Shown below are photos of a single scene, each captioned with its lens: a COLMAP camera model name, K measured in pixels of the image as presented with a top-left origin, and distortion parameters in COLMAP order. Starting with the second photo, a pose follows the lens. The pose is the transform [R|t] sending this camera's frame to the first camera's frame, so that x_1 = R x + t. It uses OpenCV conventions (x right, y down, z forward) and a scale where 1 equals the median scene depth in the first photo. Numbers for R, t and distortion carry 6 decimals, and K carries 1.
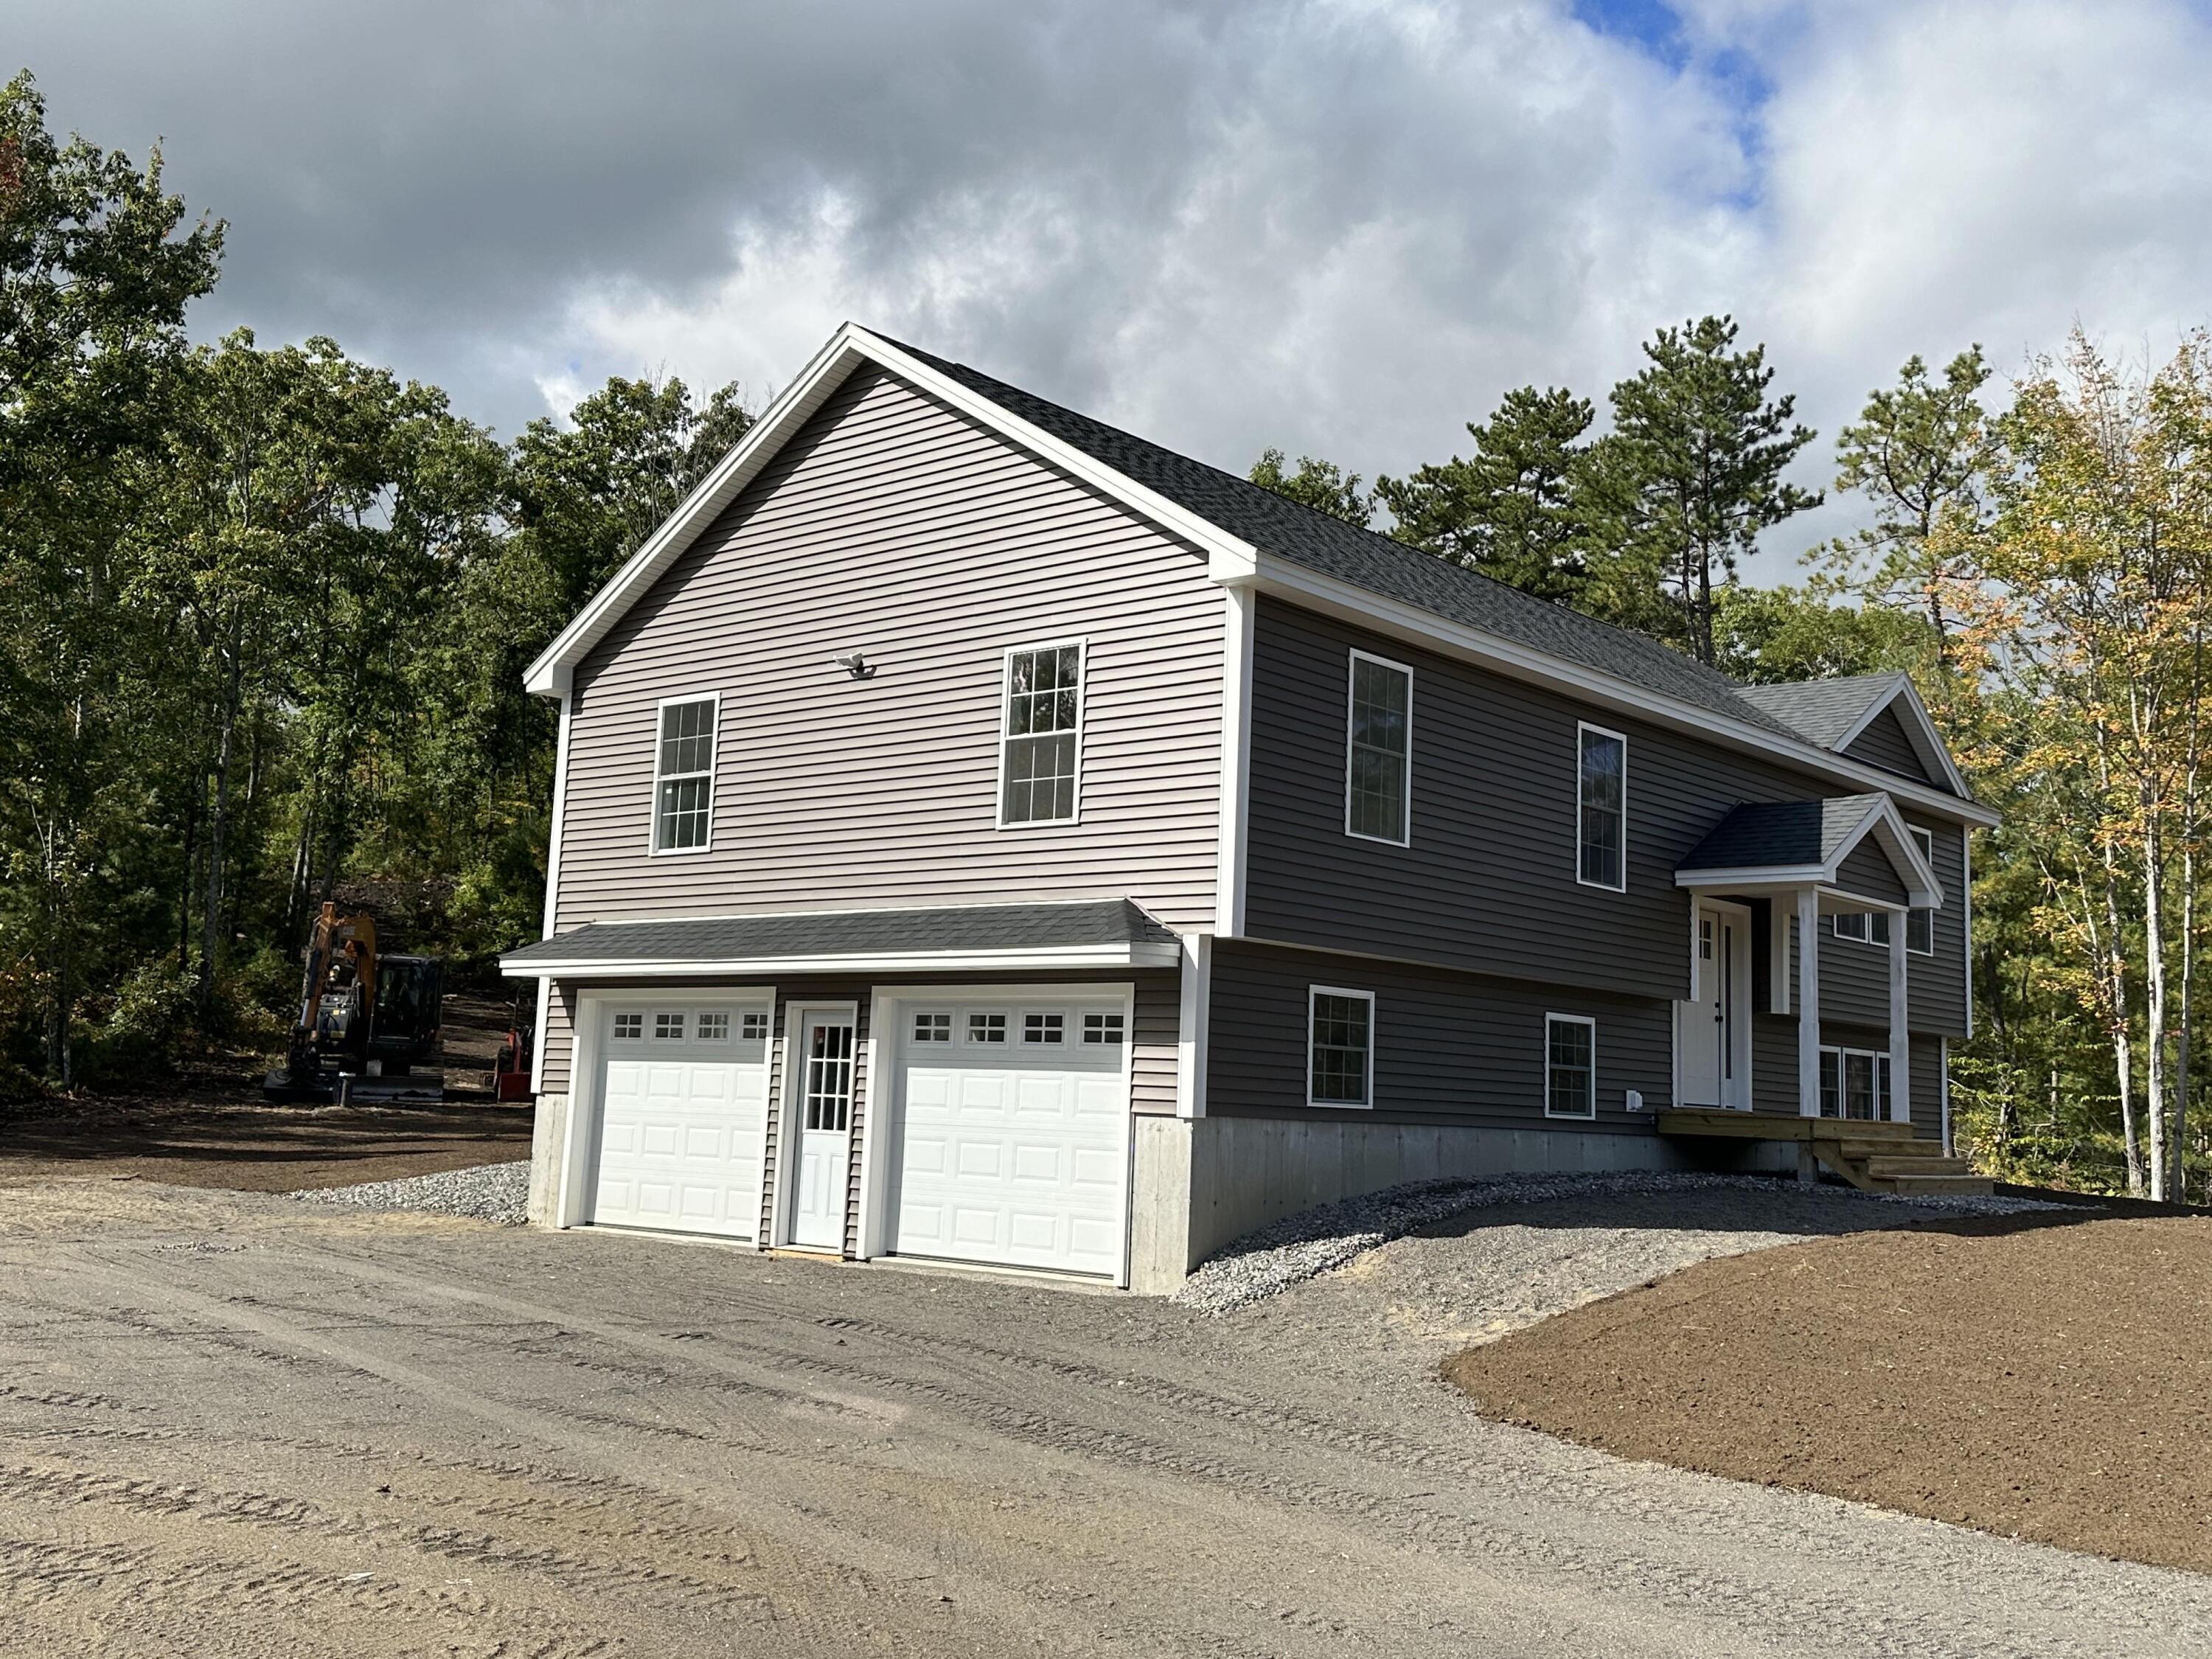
lens RADIAL K [[2172.7, 0, 1106.0], [0, 2172.7, 829.5], [0, 0, 1]] dist [0.209672, 0.003073]
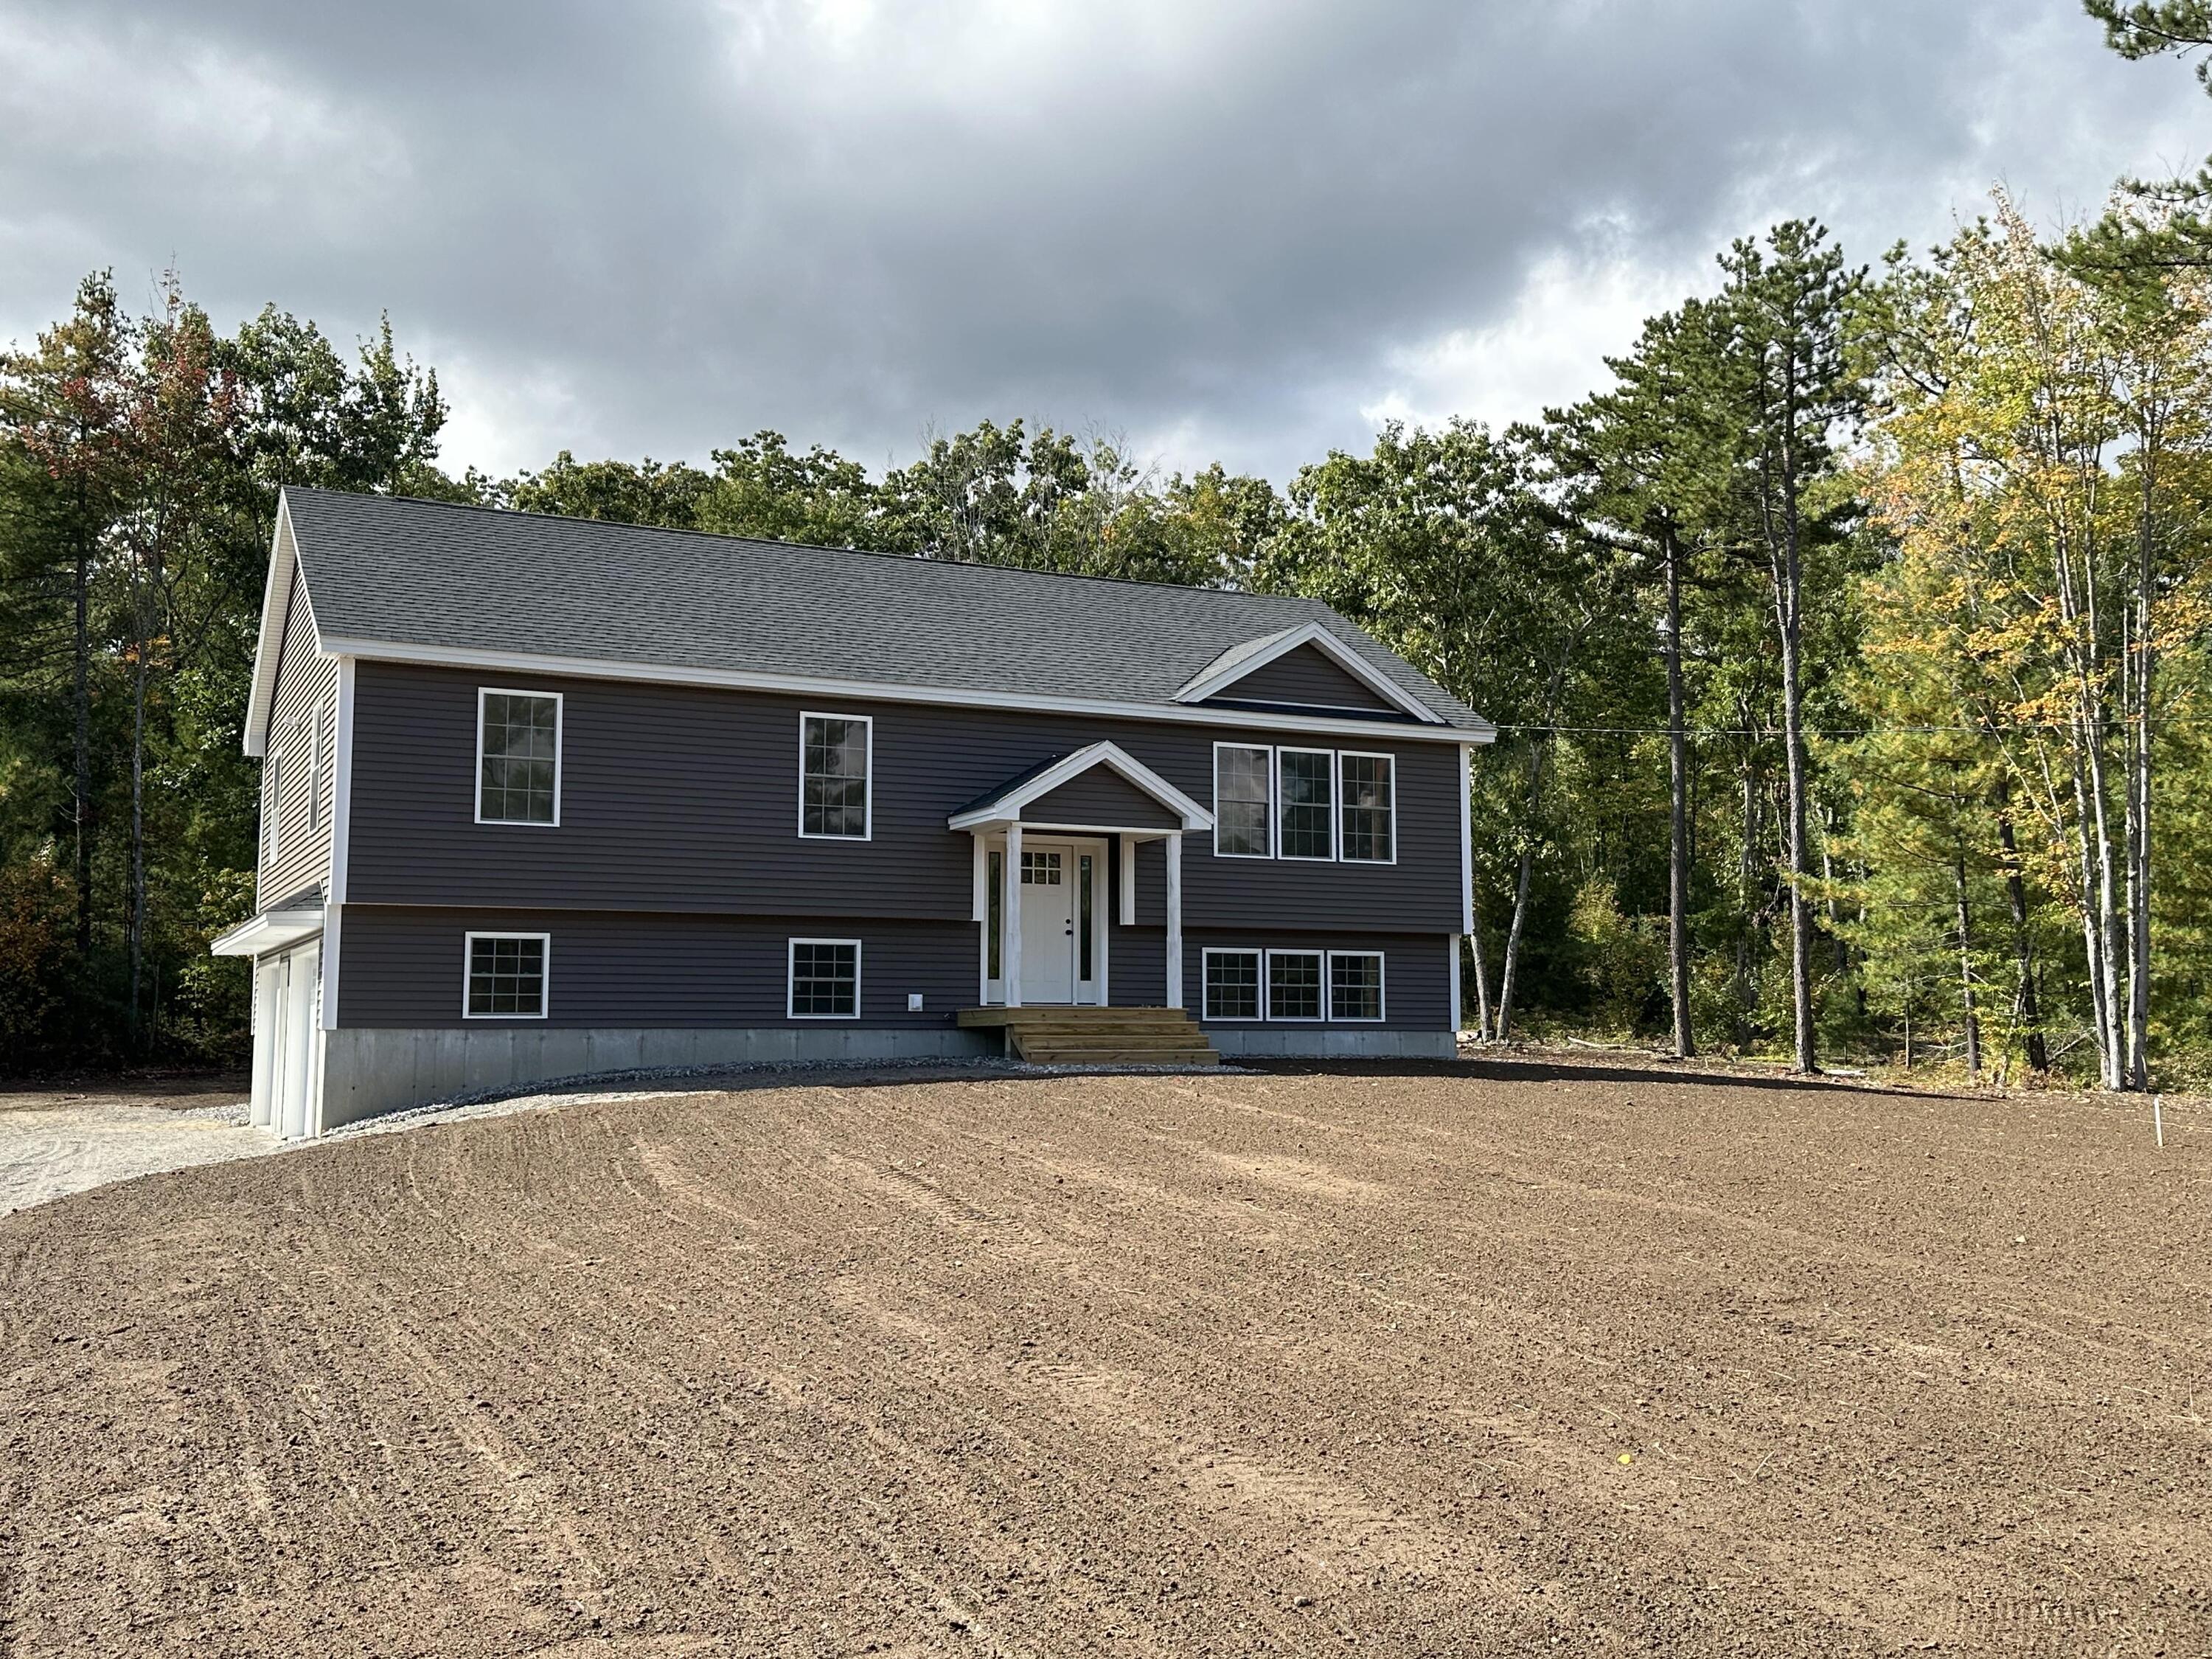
lens RADIAL K [[2172.7, 0, 1106.0], [0, 2172.7, 829.5], [0, 0, 1]] dist [0.209672, 0.003073]
pose [[0.908263, -0.071964, -0.412164, 0.913622], [0.080922, 0.996711, 0.004297, 0.028619], [0.410499, -0.037255, 0.911099, -0.102725]]
